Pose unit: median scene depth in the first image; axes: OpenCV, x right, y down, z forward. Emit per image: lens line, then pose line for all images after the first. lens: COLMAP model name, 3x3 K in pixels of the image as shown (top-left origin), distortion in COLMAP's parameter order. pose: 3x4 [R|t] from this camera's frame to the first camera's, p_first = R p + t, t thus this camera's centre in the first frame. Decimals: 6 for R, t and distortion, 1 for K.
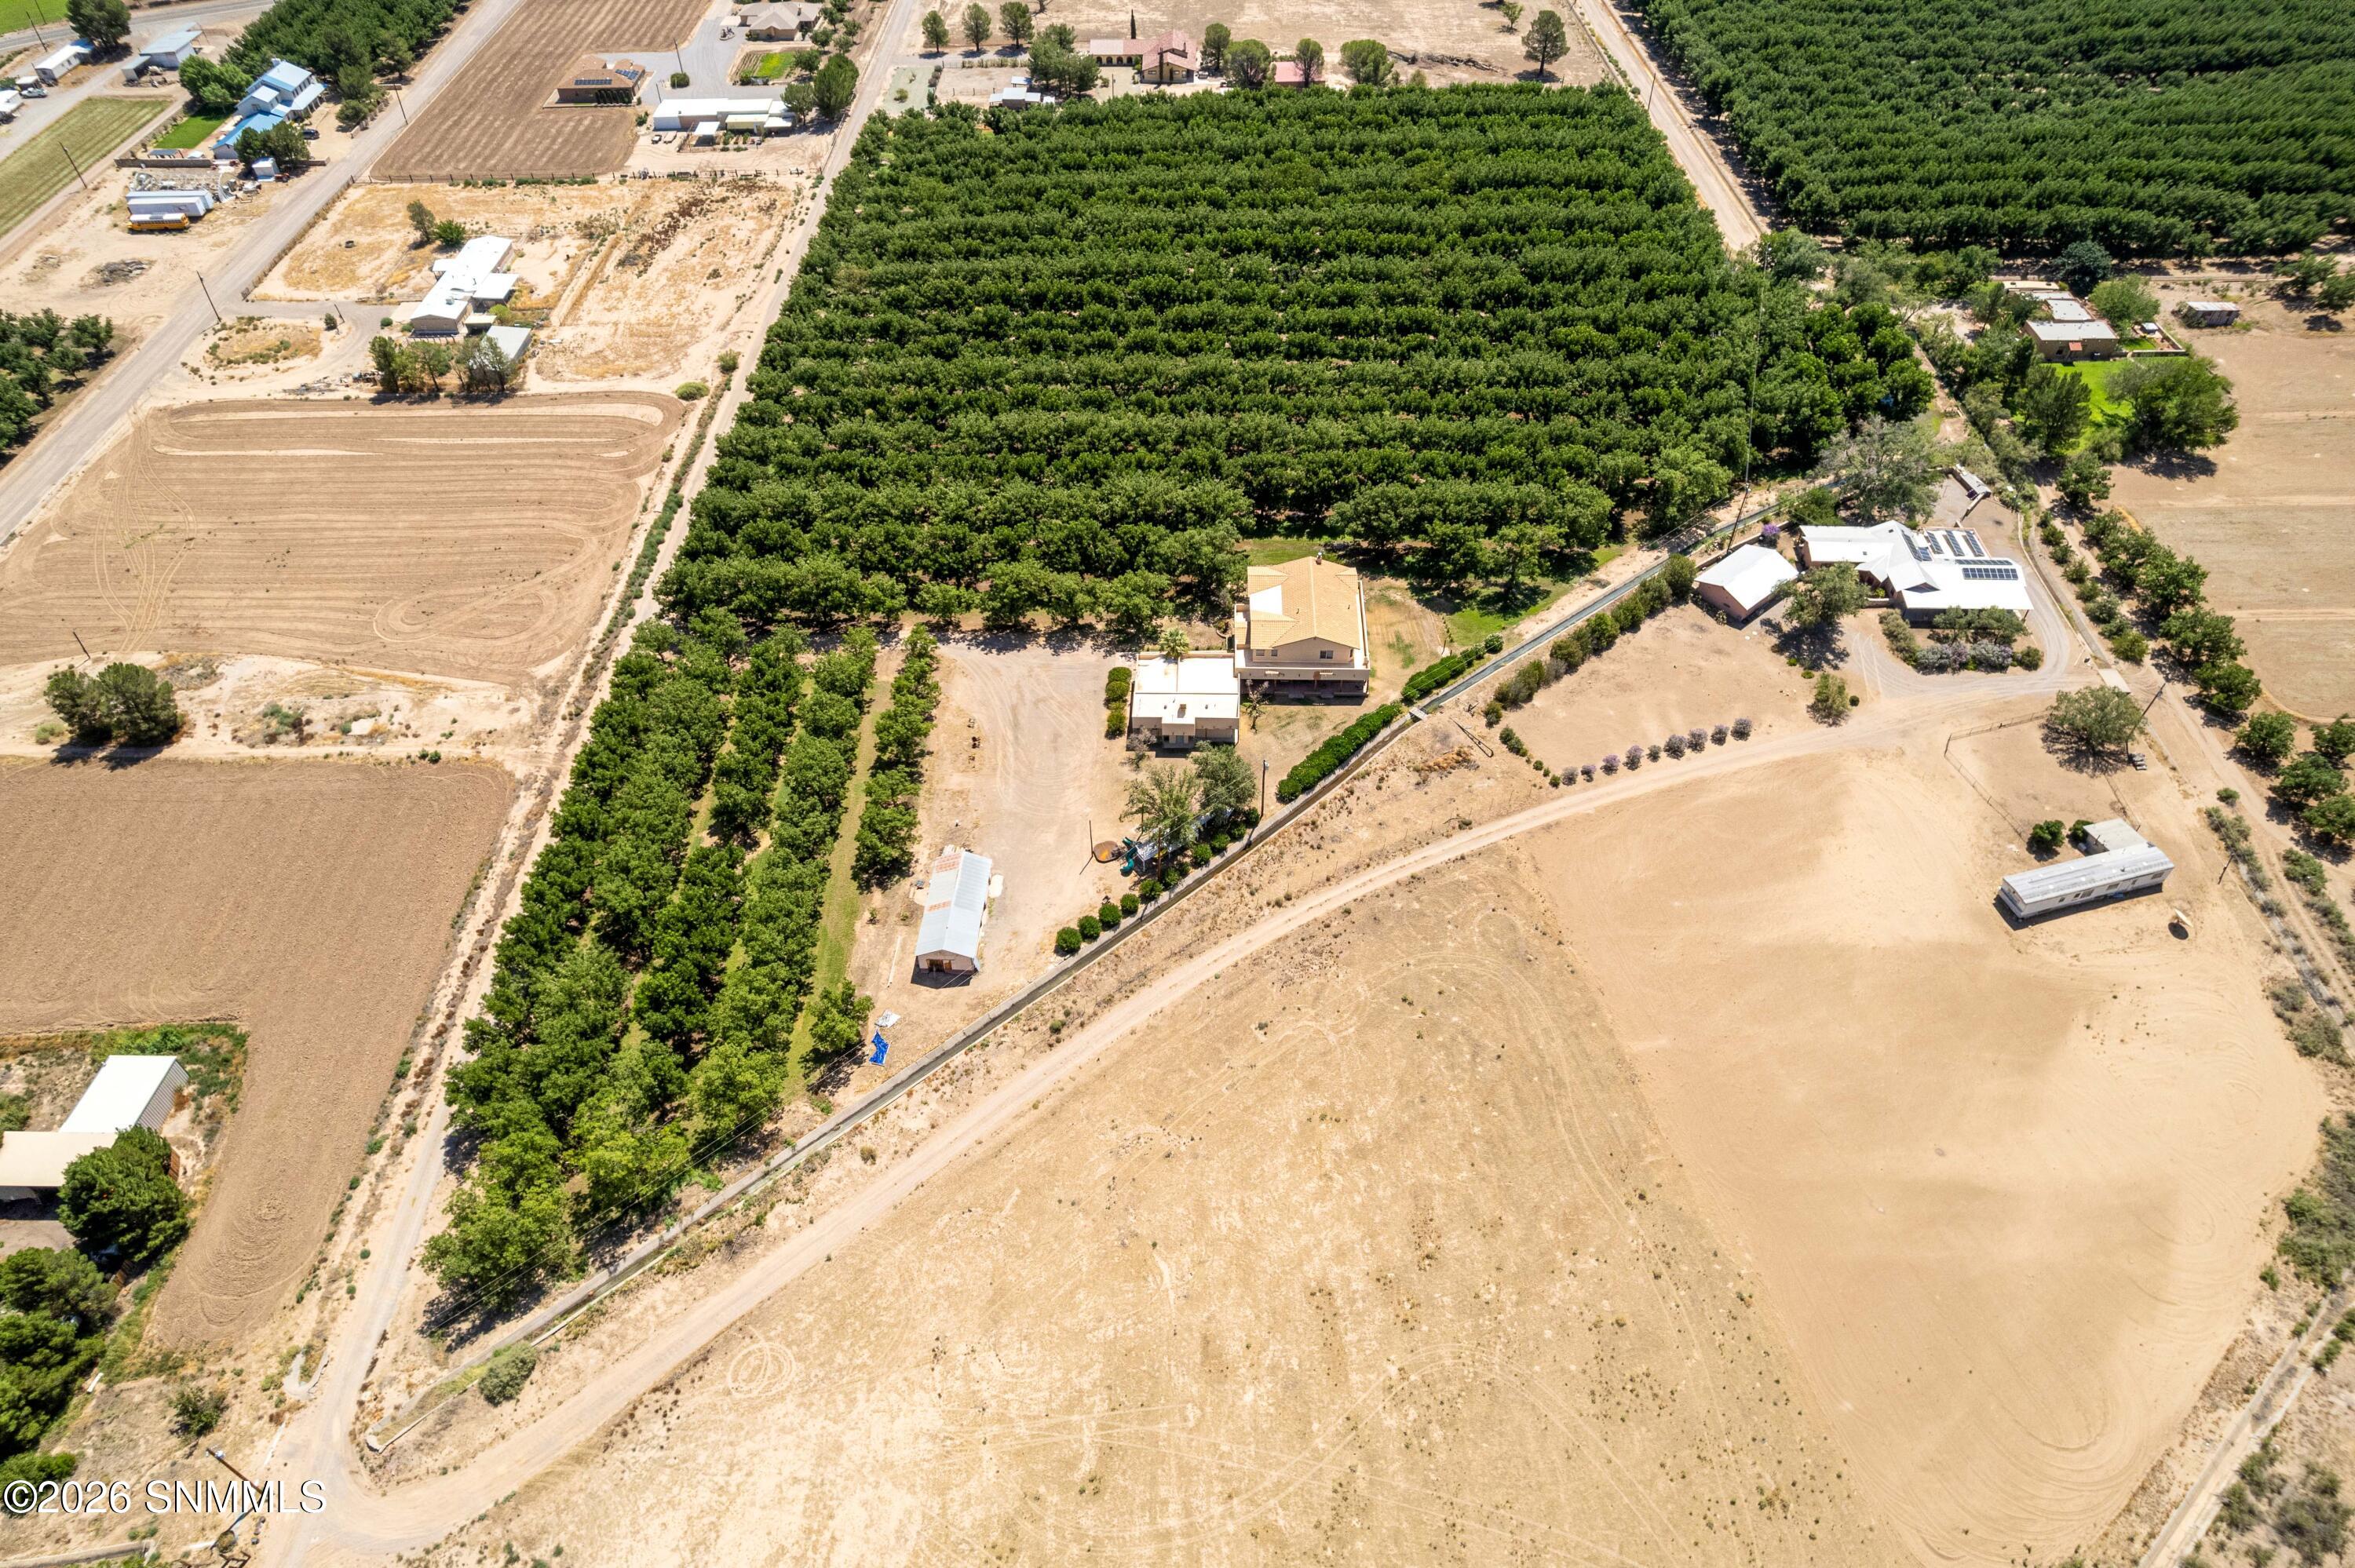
lens RADIAL K [[1504.9, 0, 1179.1], [0, 1504.9, 791.0], [0, 0, 1]] dist [-0.077881, 0.069761]
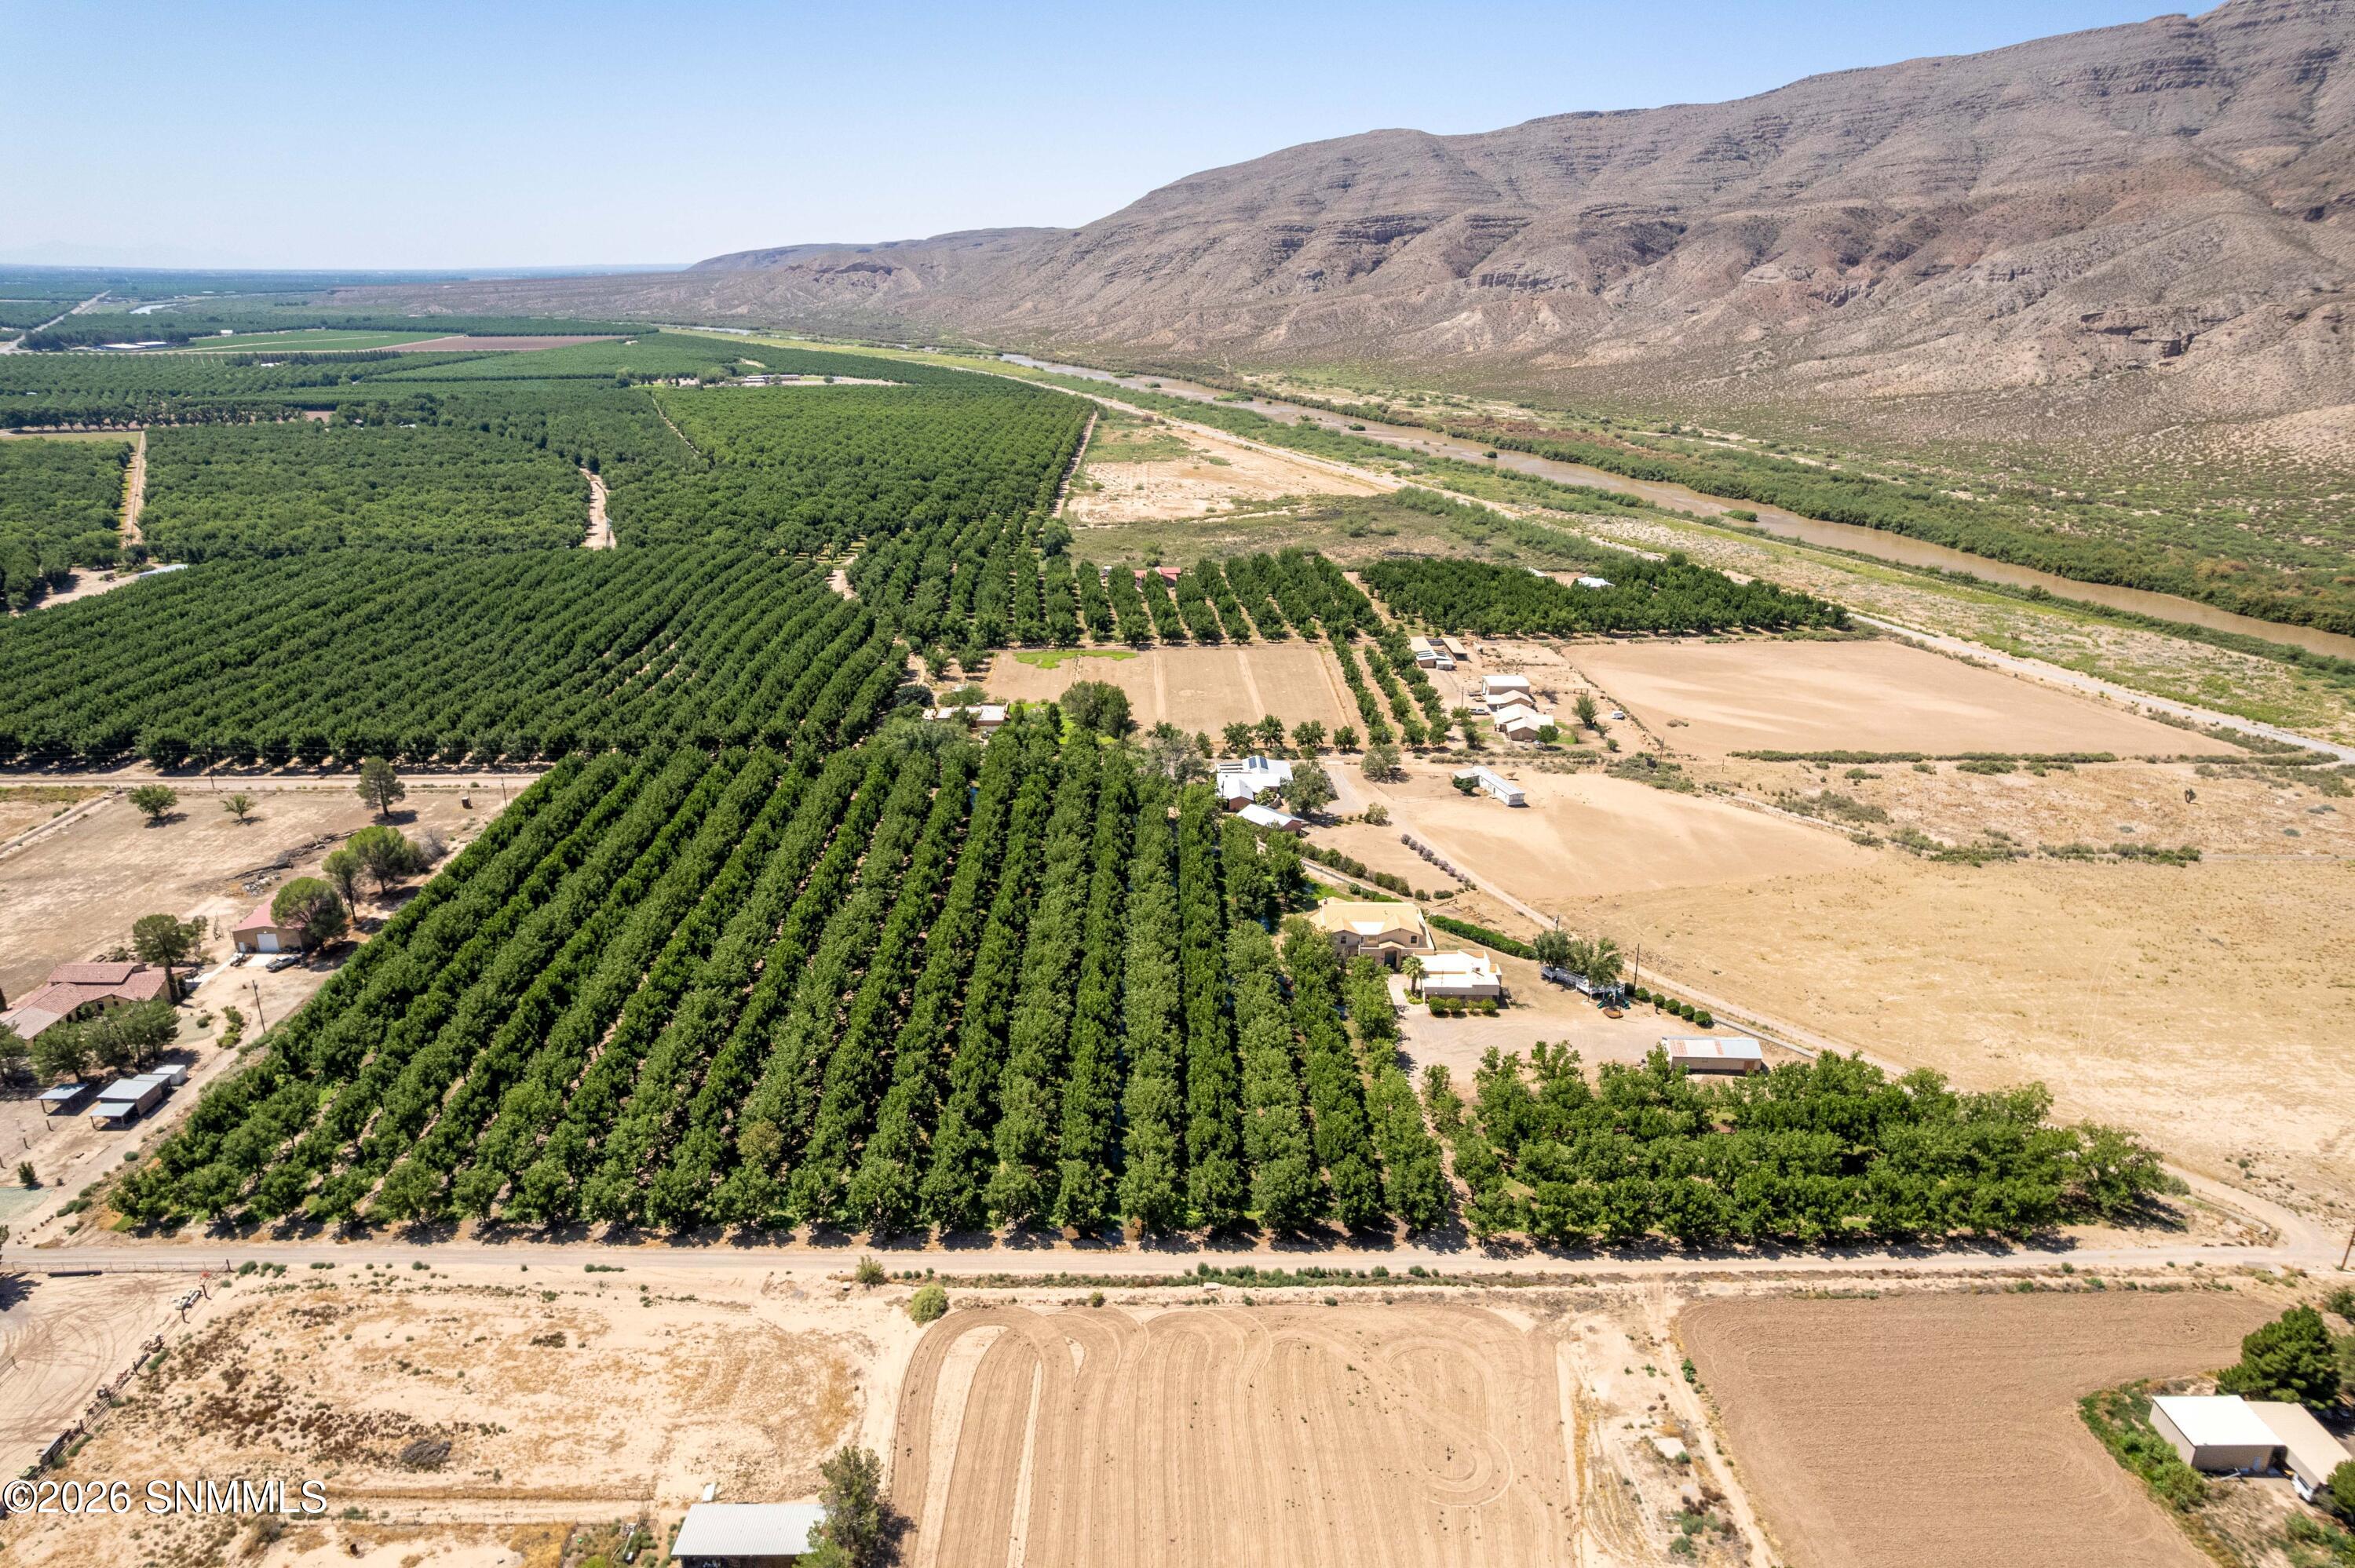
lens RADIAL K [[1504.9, 0, 1179.1], [0, 1504.9, 791.0], [0, 0, 1]] dist [-0.077881, 0.069761]
pose [[-0.023786, -0.330466, 0.943518, -1.222705], [0.704767, 0.663828, 0.250272, -0.696725], [-0.709040, 0.670913, 0.217112, 0.783149]]
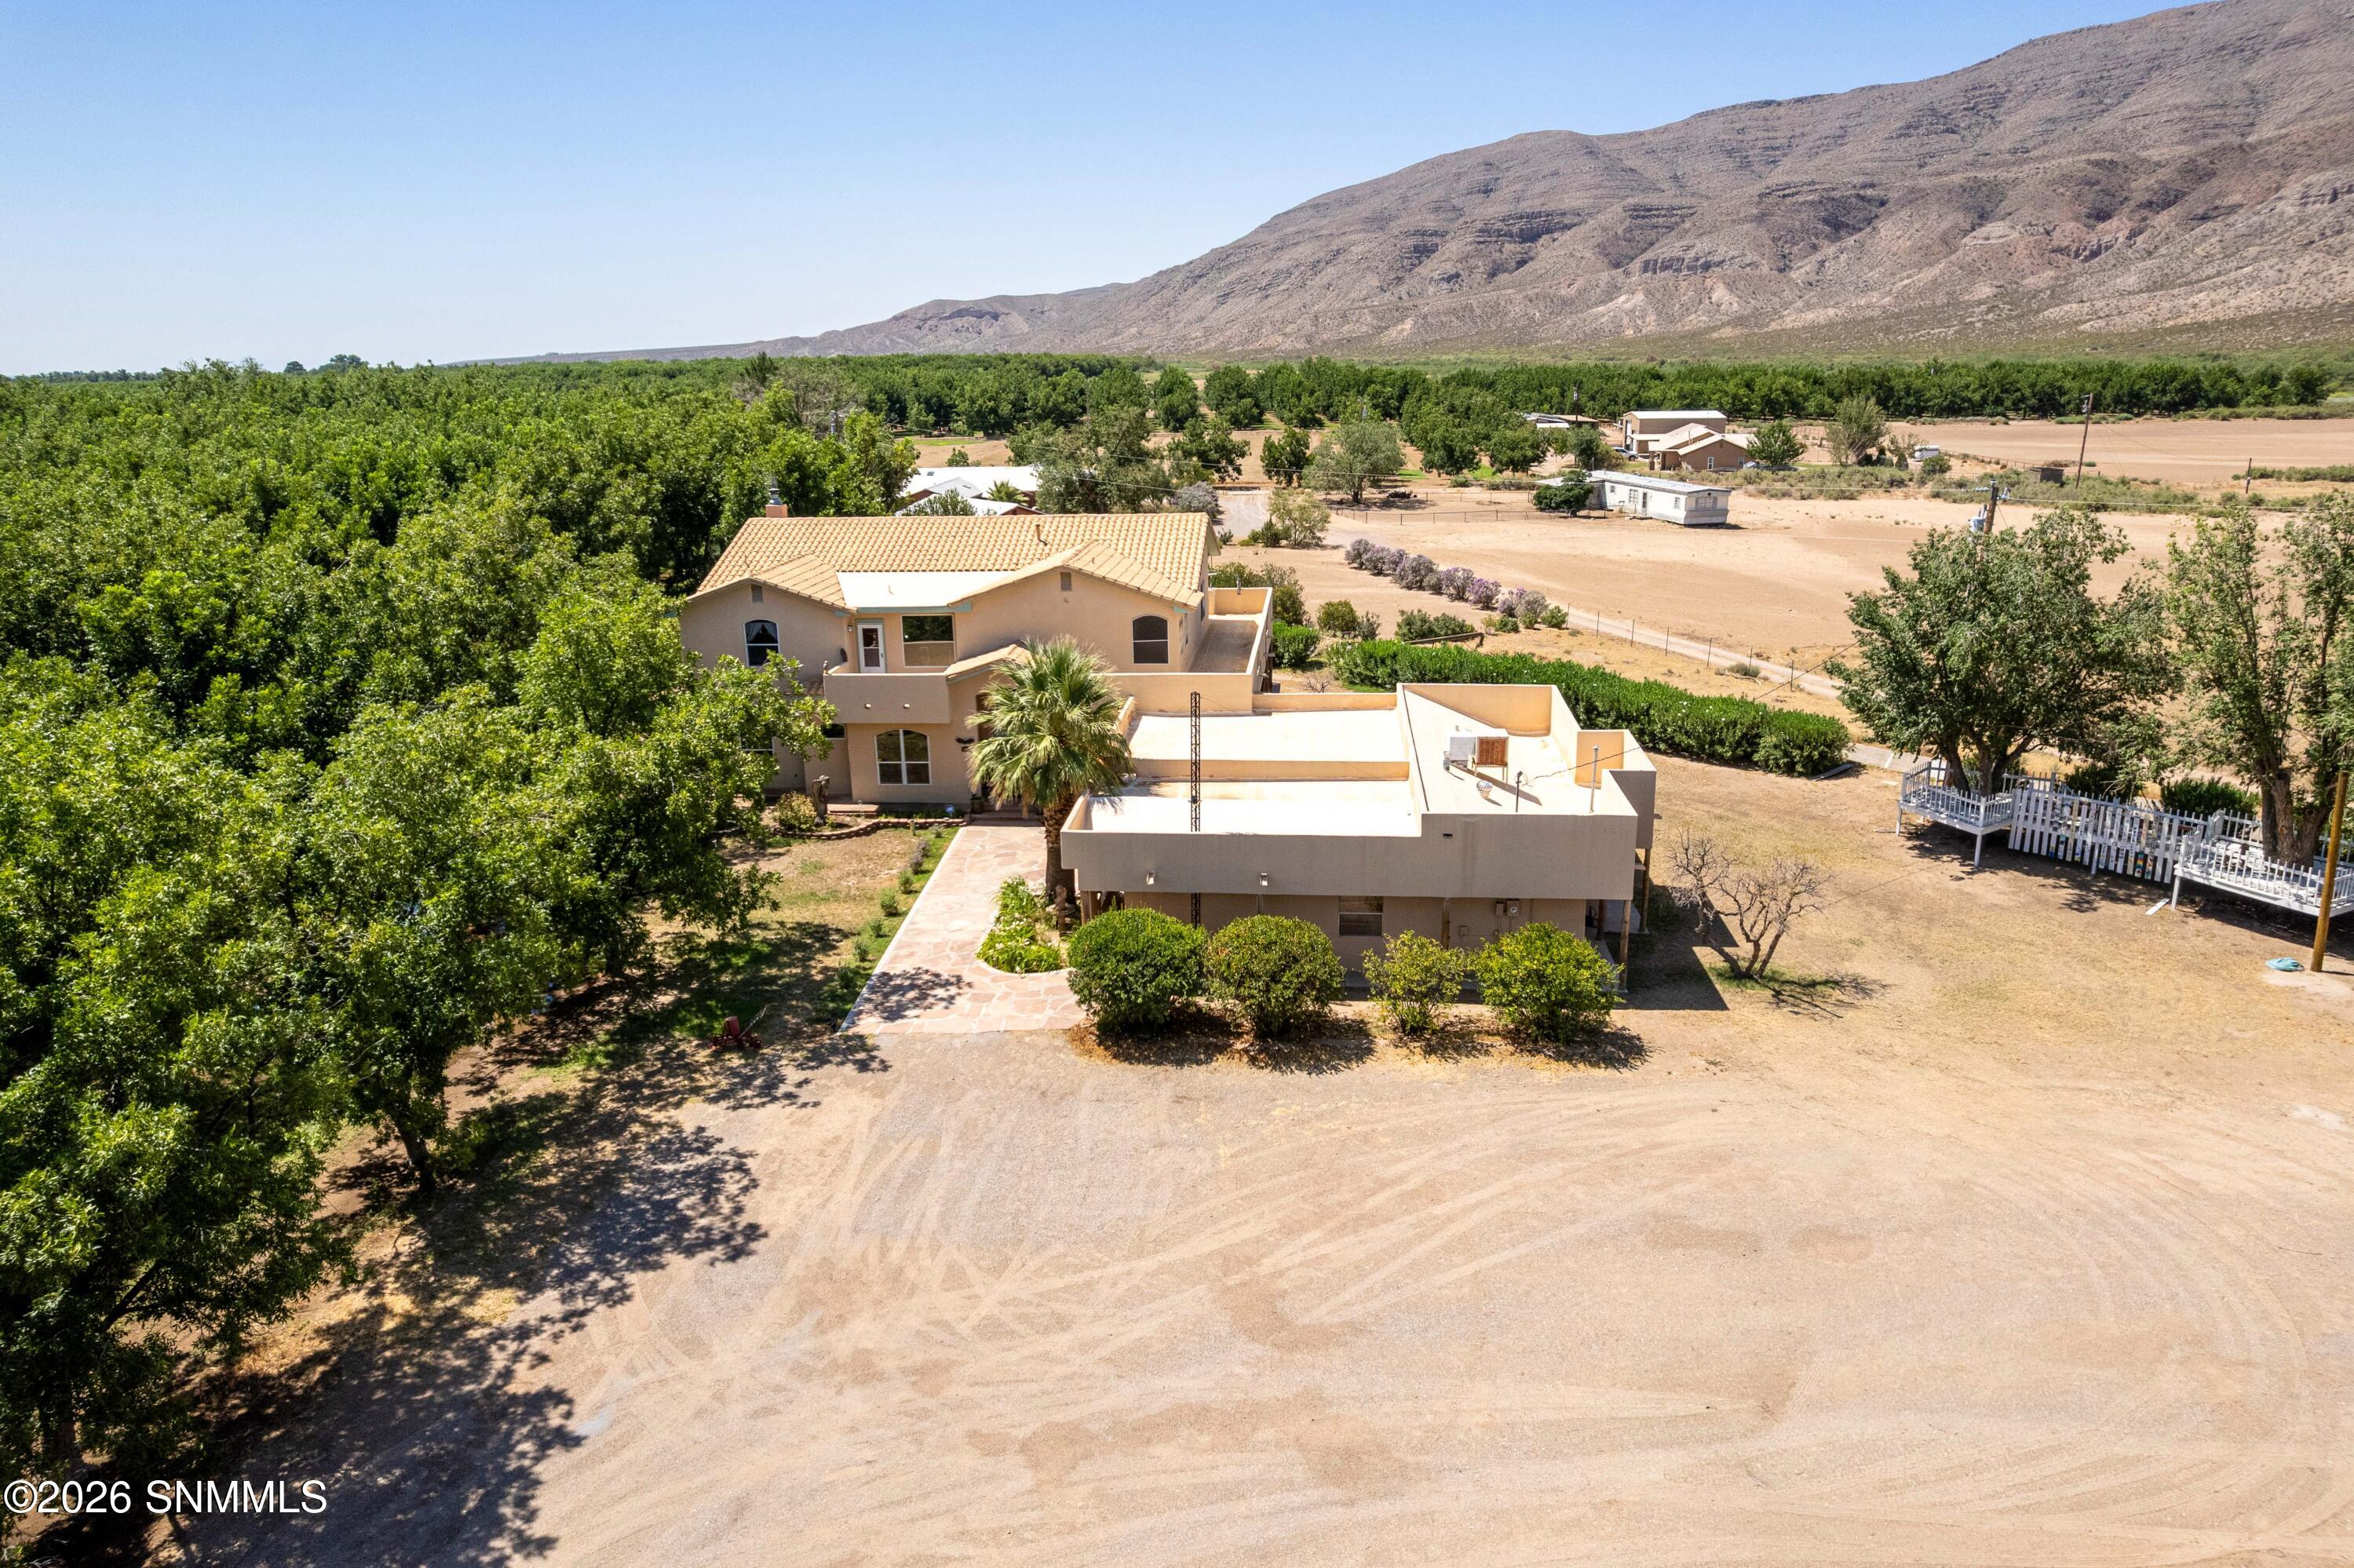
lens RADIAL K [[1574.9, 0, 1180.7], [0, 1574.9, 794.6], [0, 0, 1]] dist [-0.098017, 0.099116]
pose [[0.068269, -0.270578, 0.960274, -0.207153], [0.722552, 0.677112, 0.139423, -0.114269], [-0.687938, 0.684330, 0.241732, 0.976859]]
